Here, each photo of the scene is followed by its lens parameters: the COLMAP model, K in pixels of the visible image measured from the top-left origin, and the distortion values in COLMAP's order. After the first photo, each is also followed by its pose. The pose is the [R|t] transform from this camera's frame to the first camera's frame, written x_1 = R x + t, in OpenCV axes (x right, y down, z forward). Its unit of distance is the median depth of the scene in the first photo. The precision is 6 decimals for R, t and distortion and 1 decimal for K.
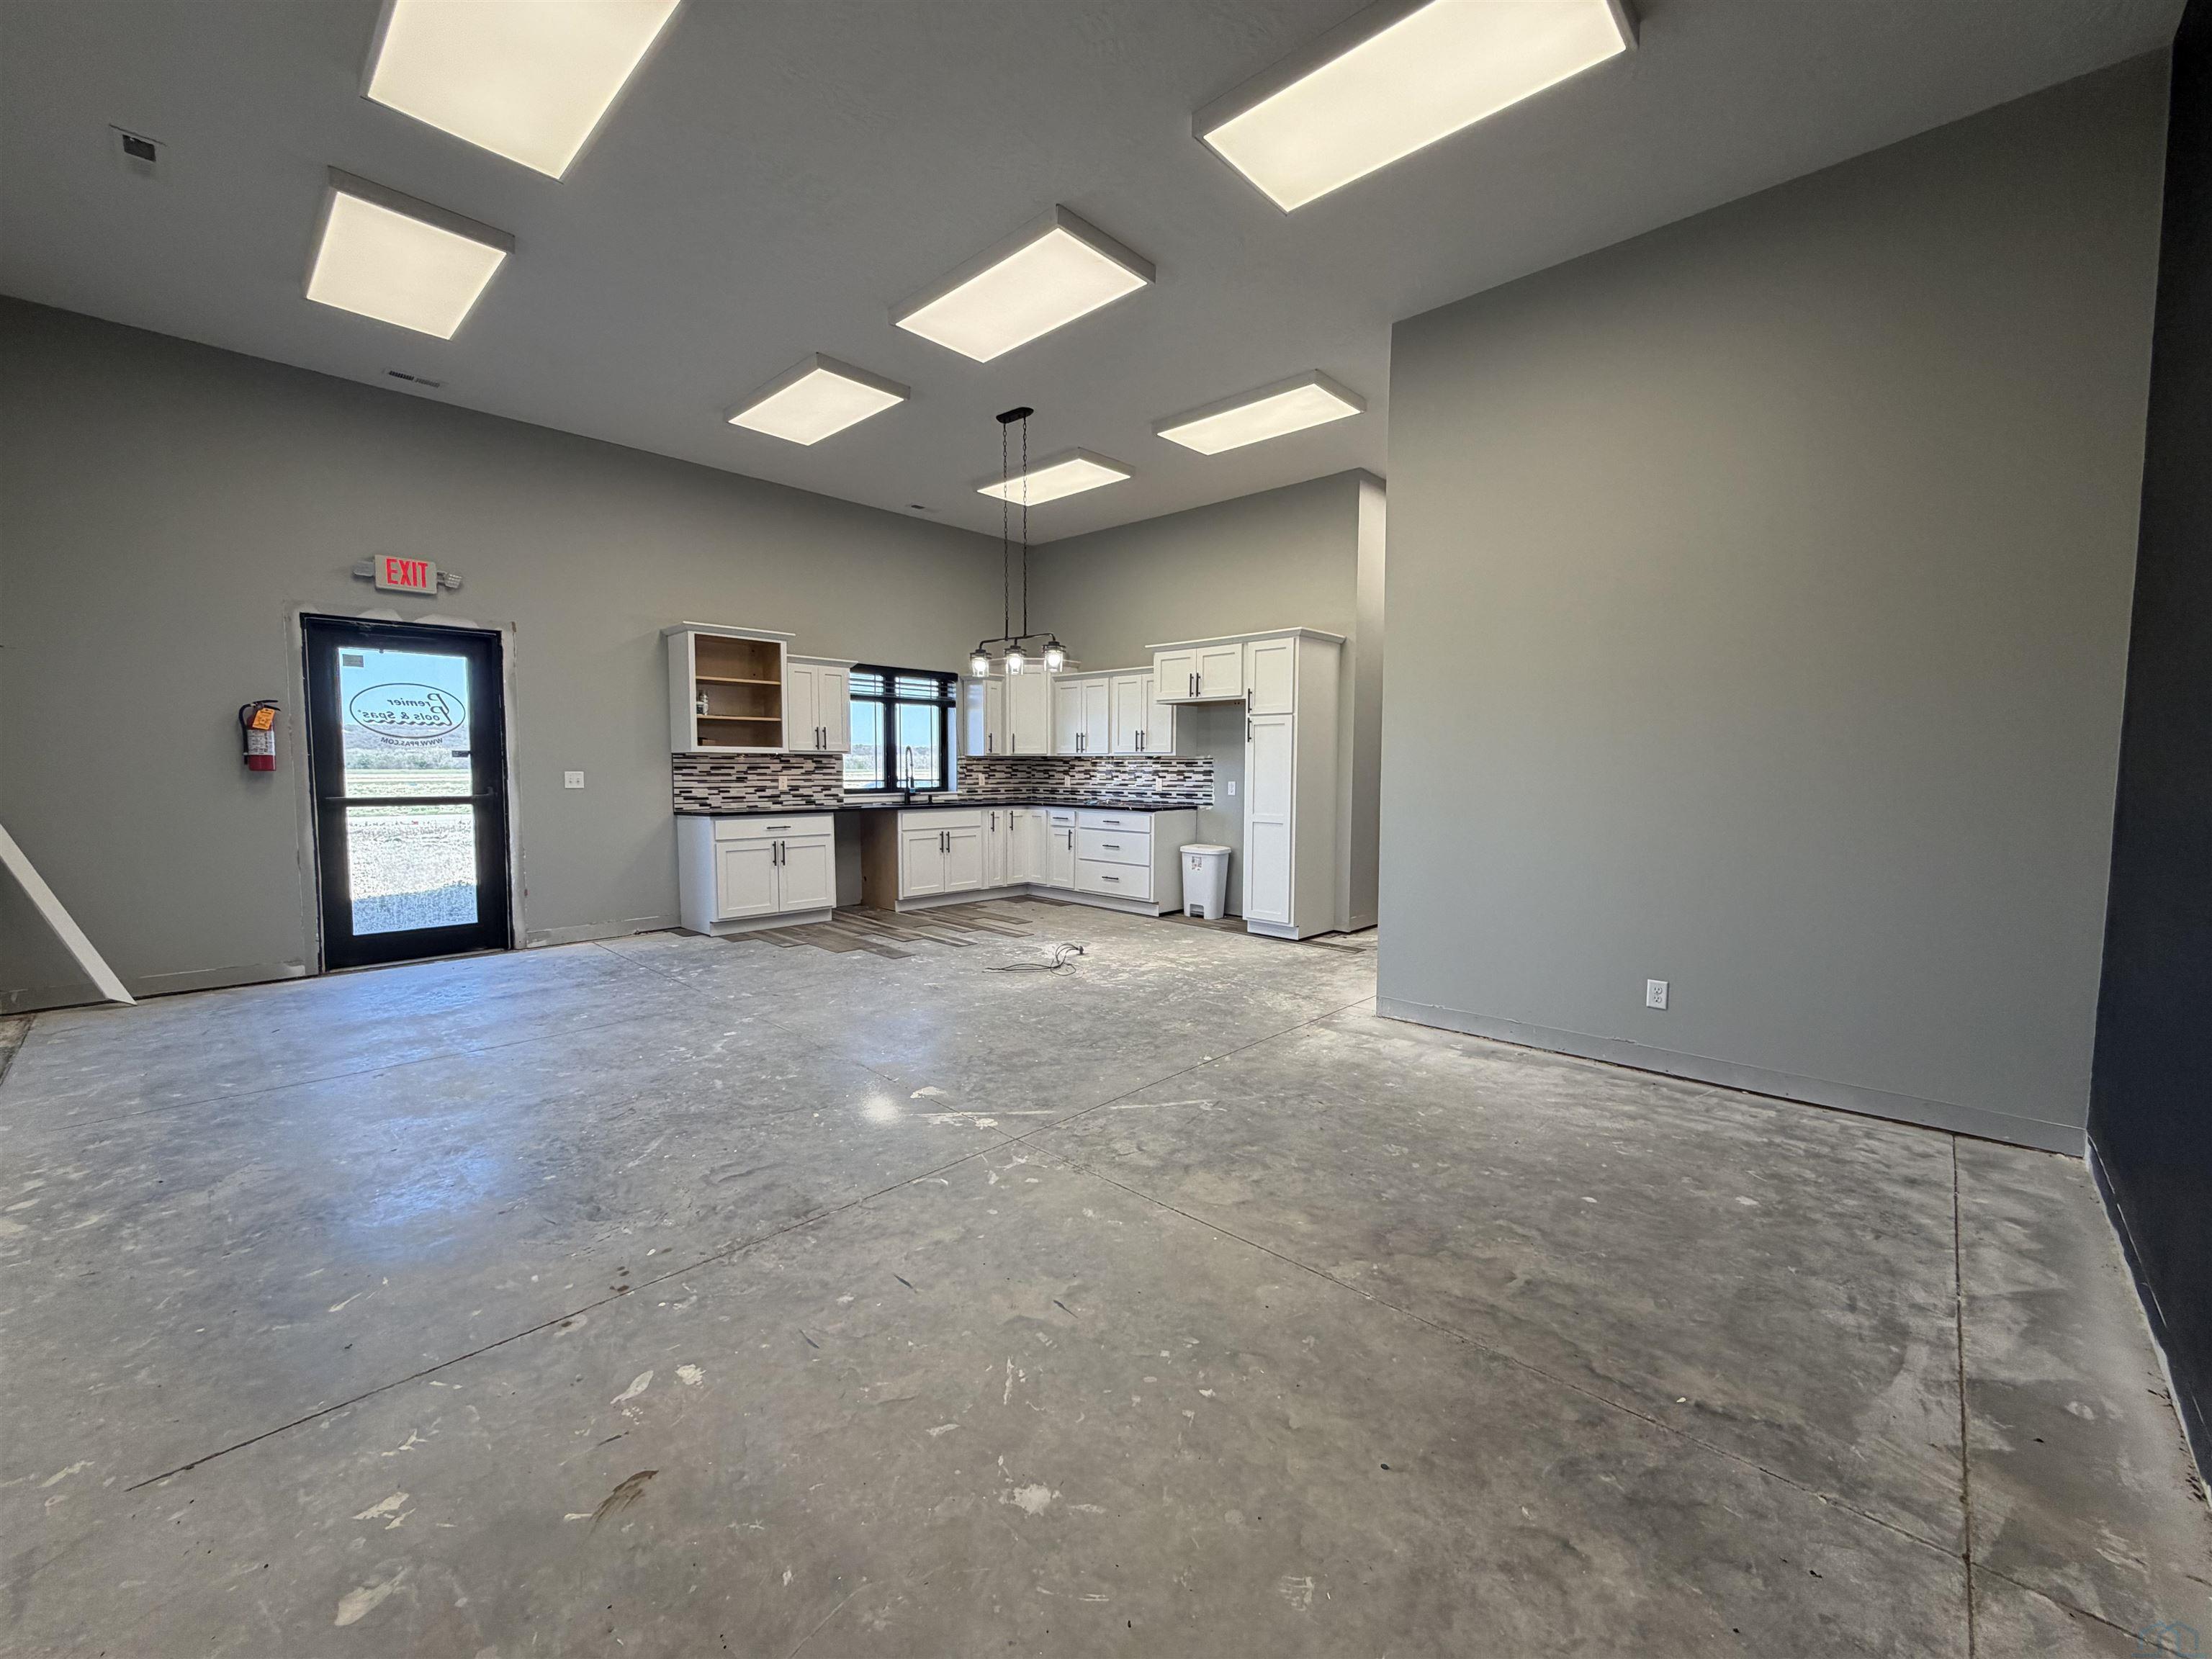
lens RADIAL K [[882.4, 0, 1096.0], [0, 882.4, 823.8], [0, 0, 1]] dist [0.000084, 0.000403]
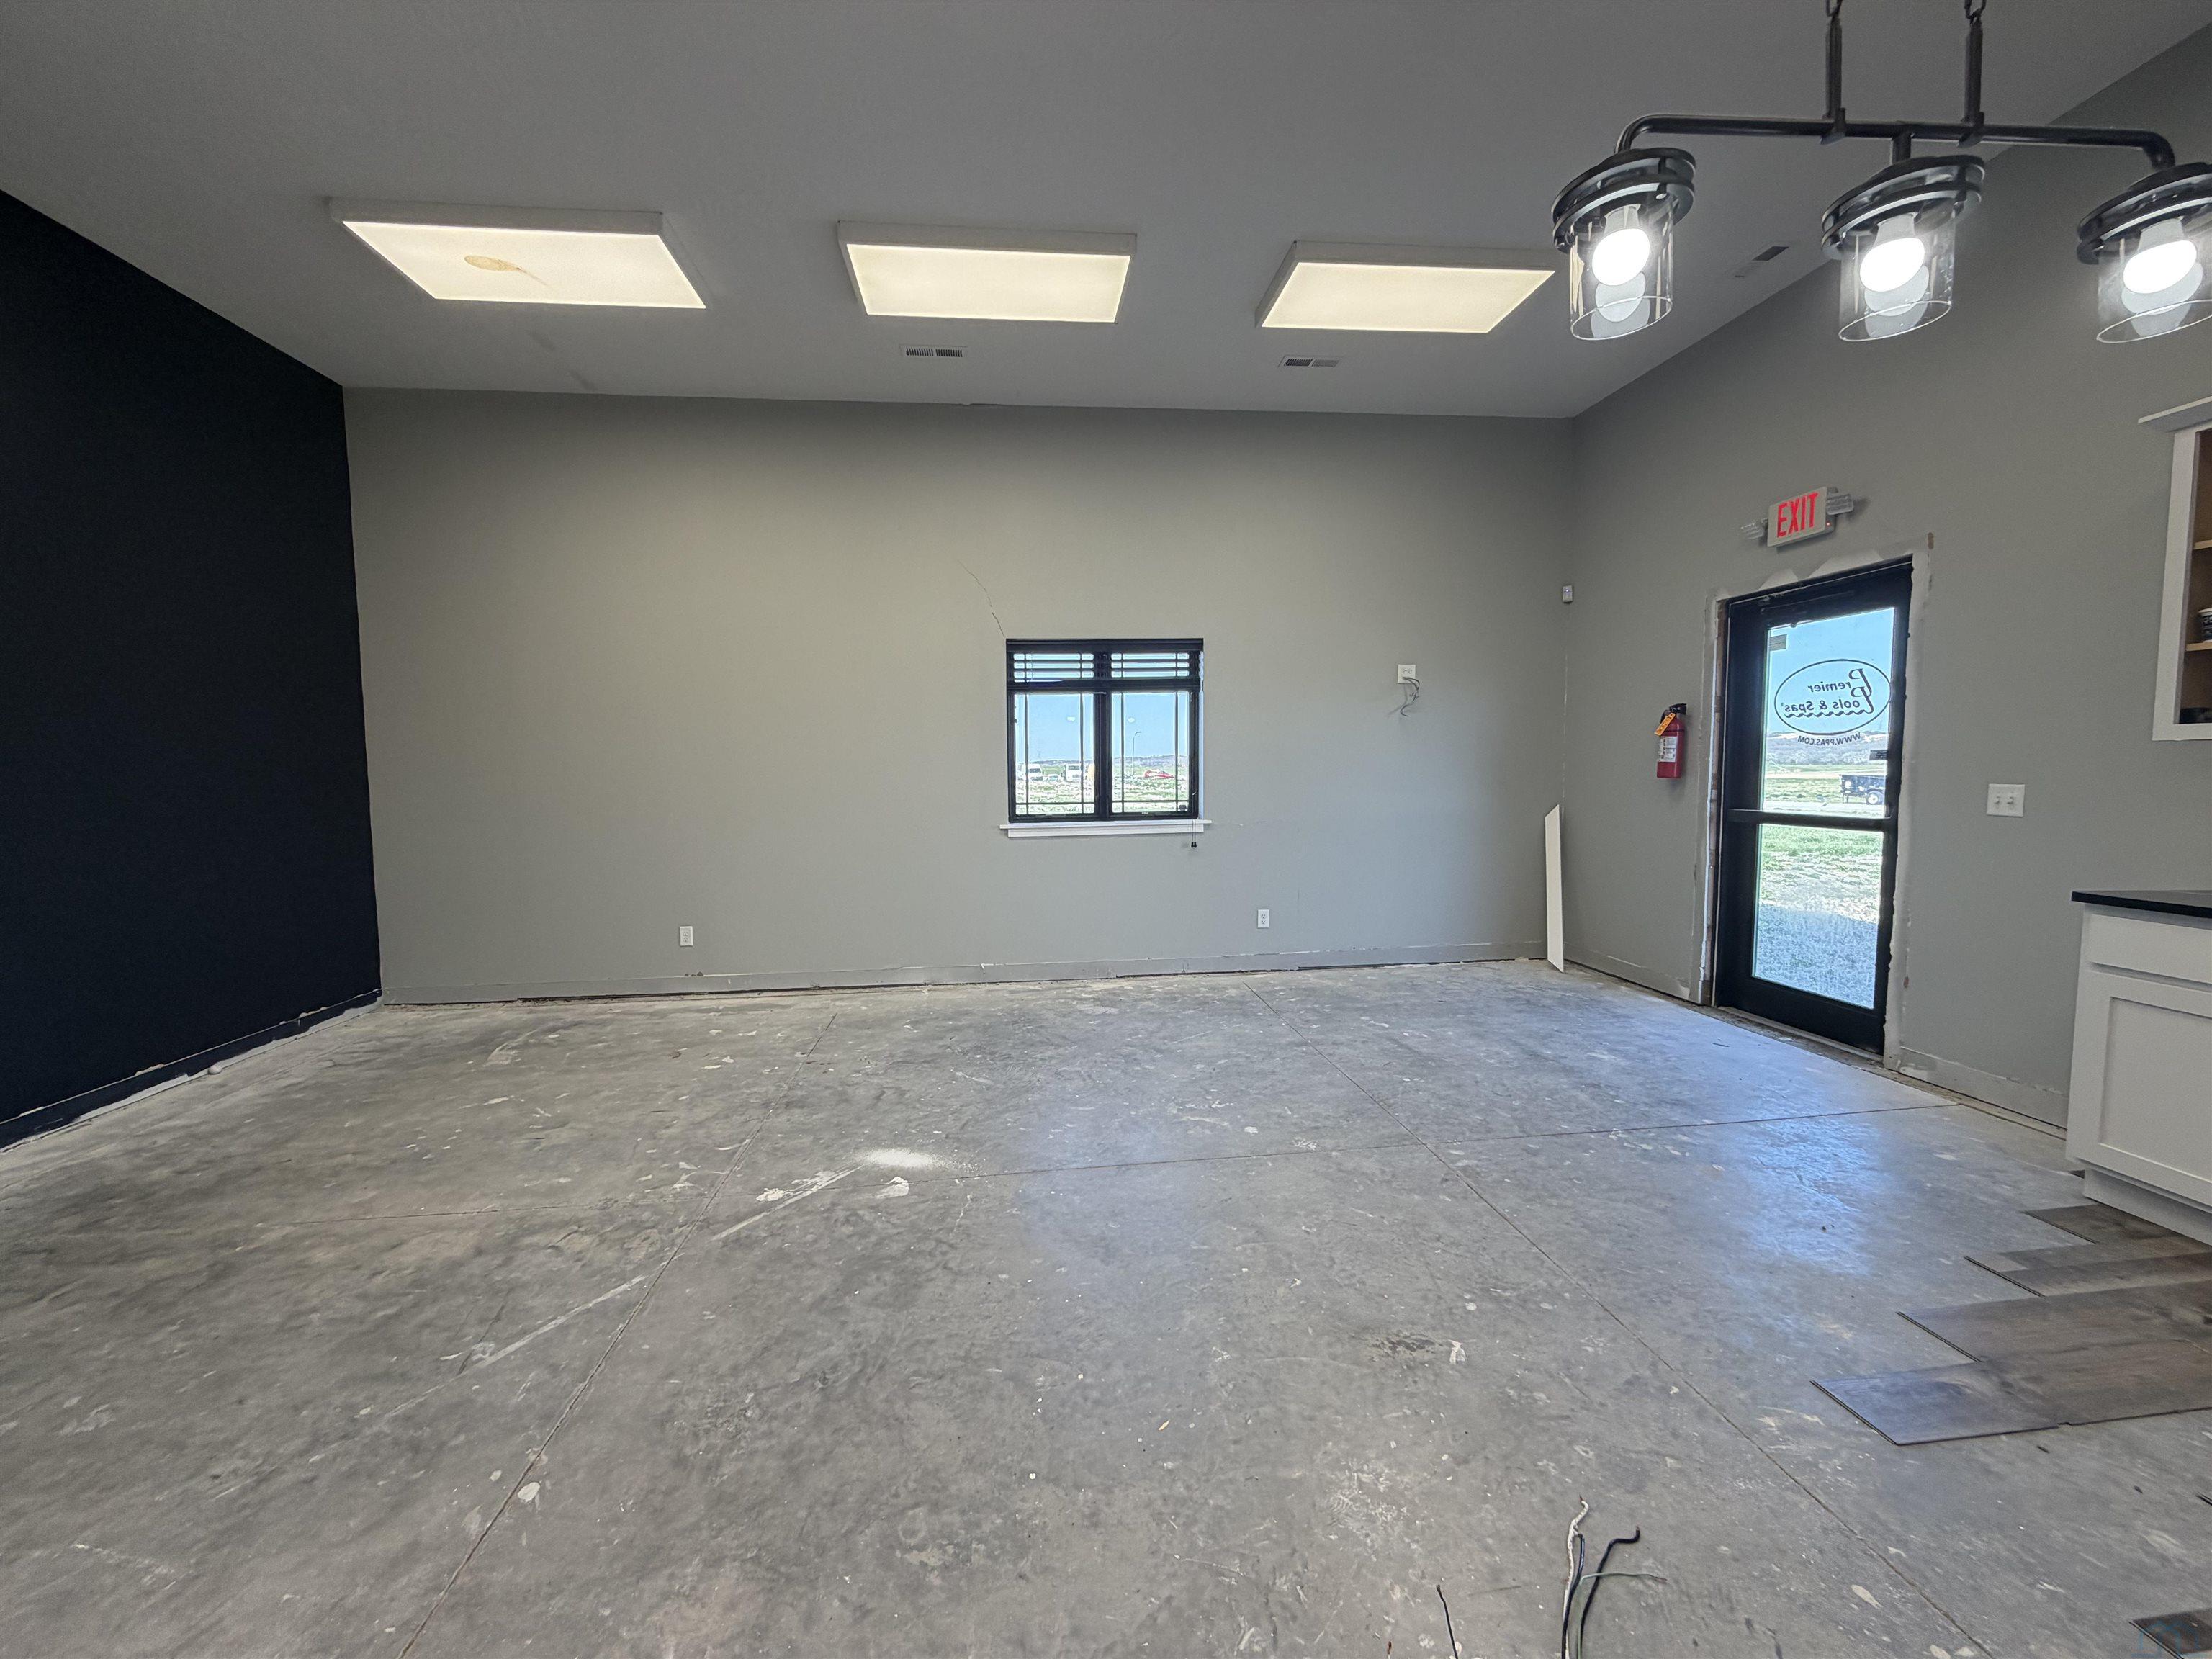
lens RADIAL K [[882.4, 0, 1097.8], [0, 882.4, 825.7], [0, 0, 1]] dist [0.000084, 0.000403]
pose [[-0.646114, 0.053654, -0.761352, 0.221712], [-0.041538, 0.993576, 0.105270, -0.091895], [0.762109, 0.099642, -0.639735, 1.257590]]
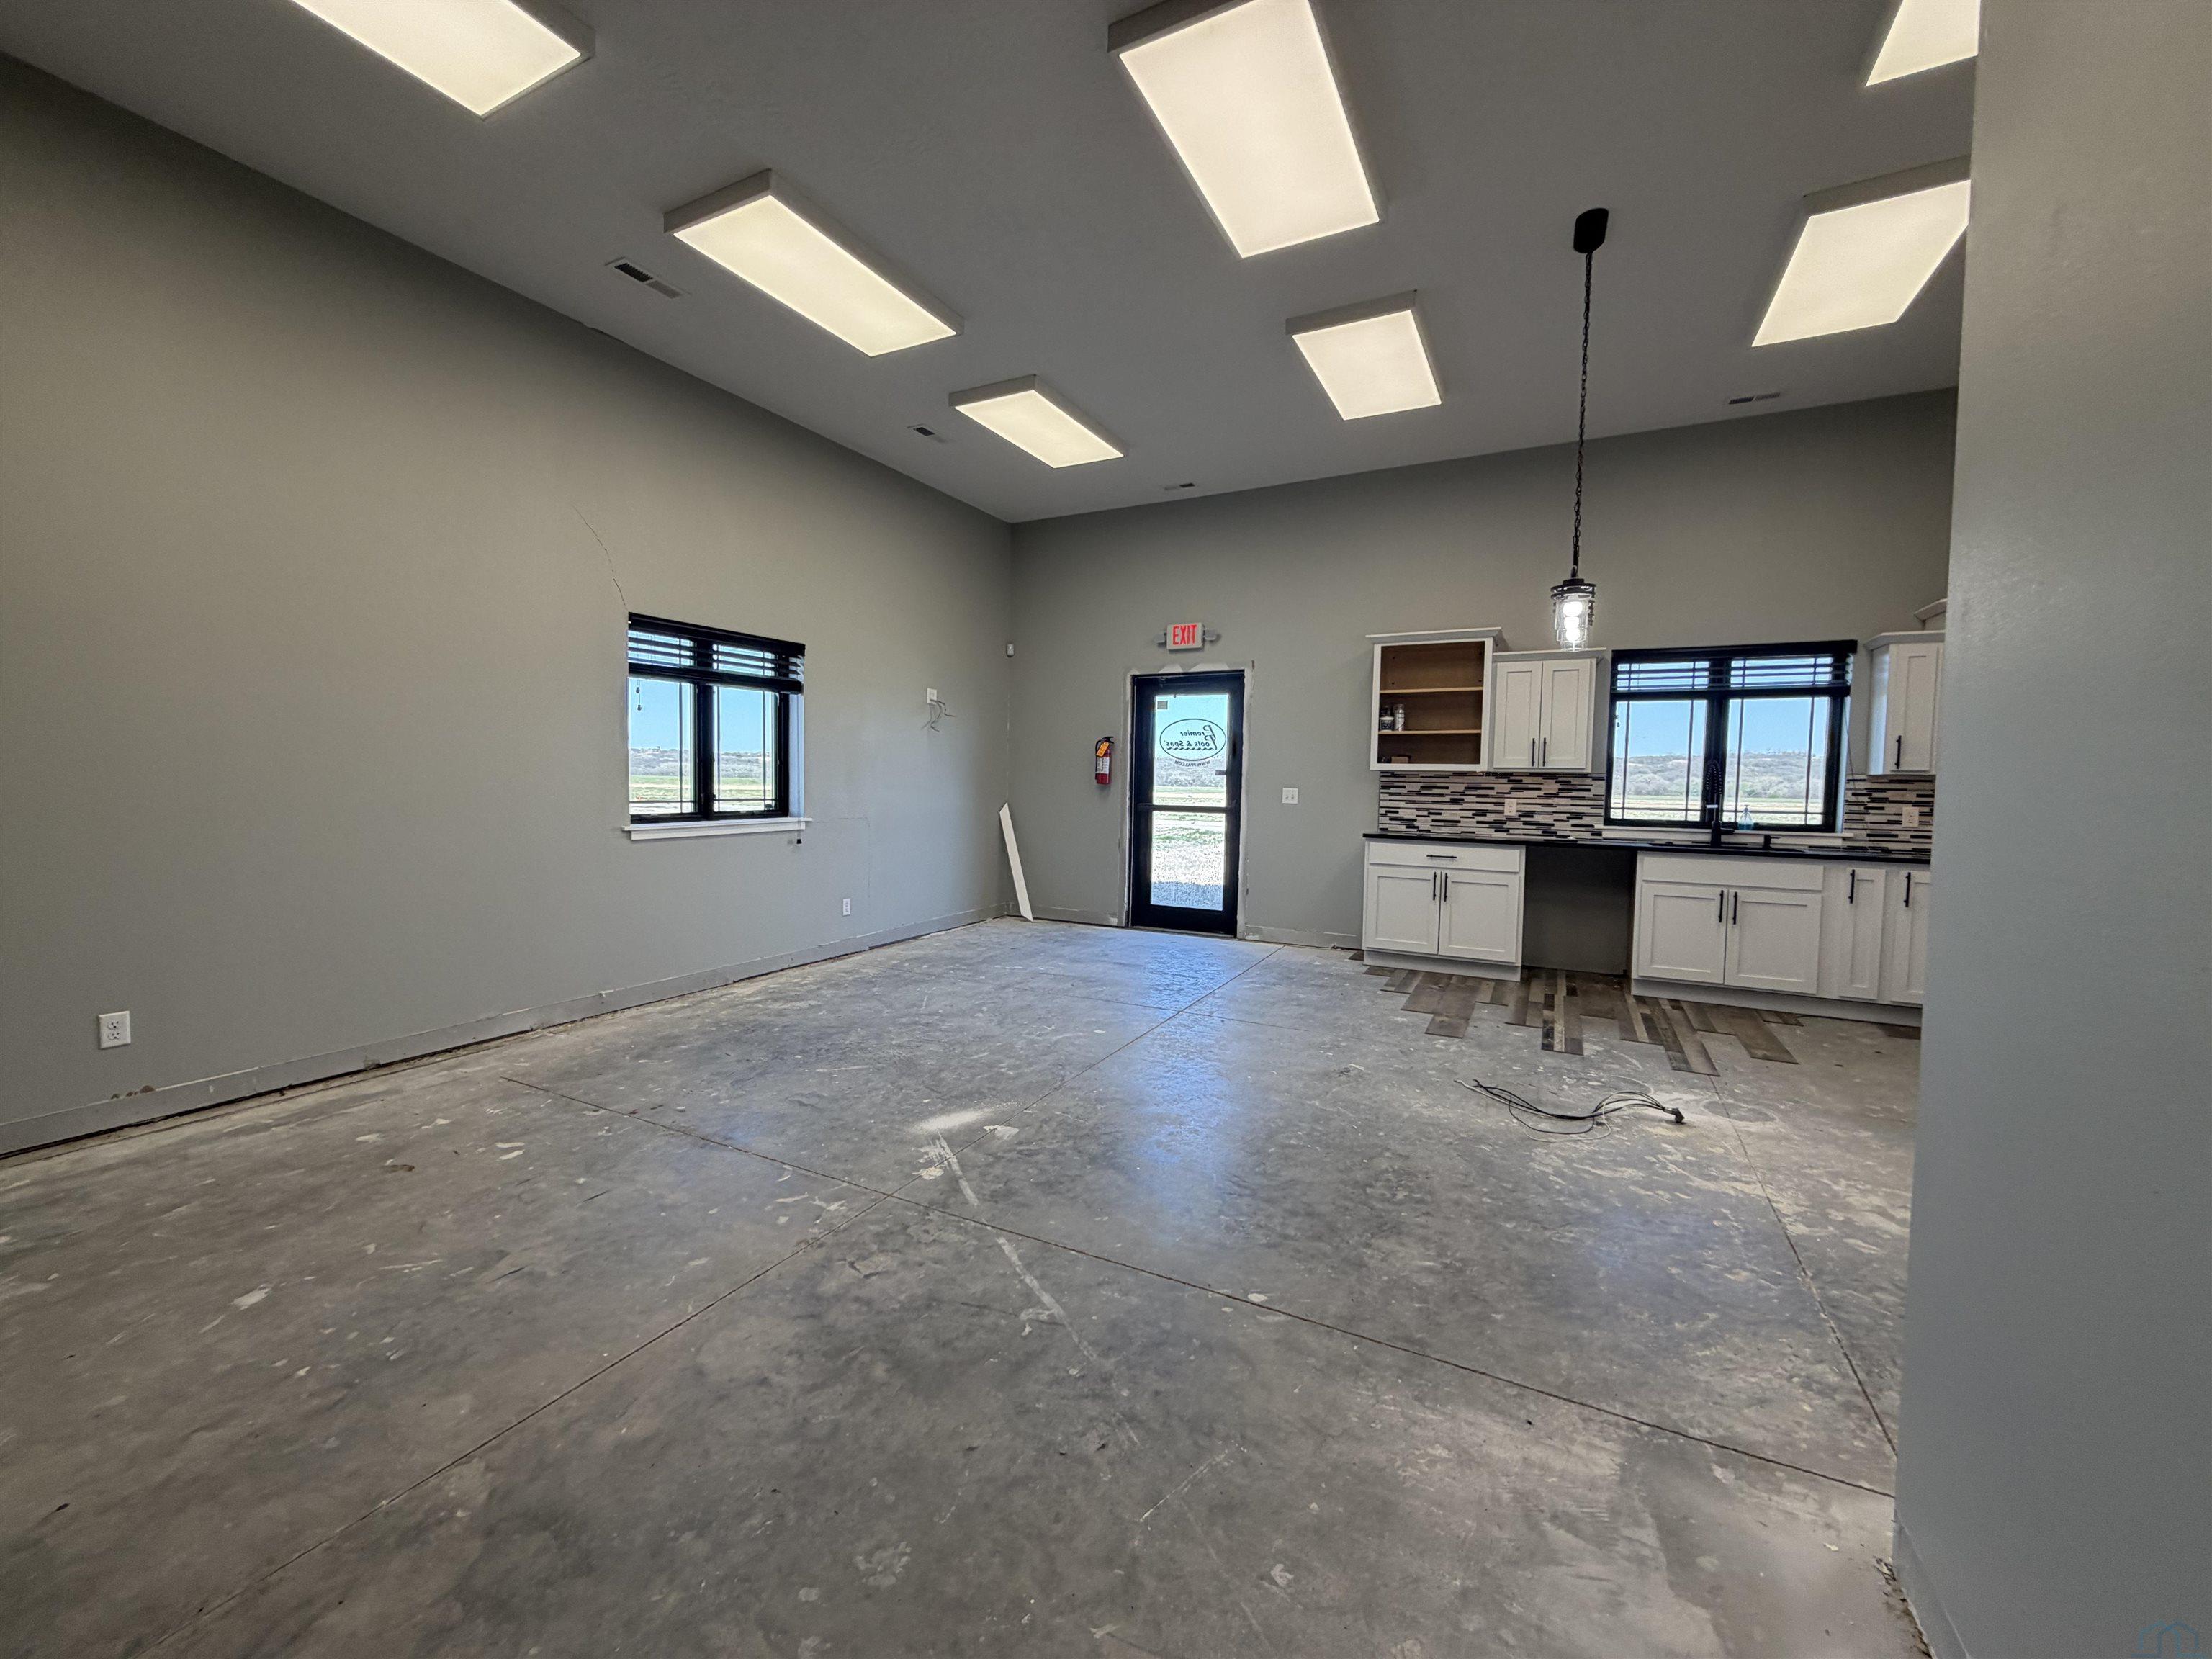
lens RADIAL K [[882.4, 0, 1096.6], [0, 882.4, 826.2], [0, 0, 1]] dist [0.000084, 0.000403]
pose [[0.276435, 0.051070, -0.959675, 0.540585], [-0.079222, 0.996399, 0.030204, -0.035997], [0.957762, 0.067678, 0.279485, 0.631430]]
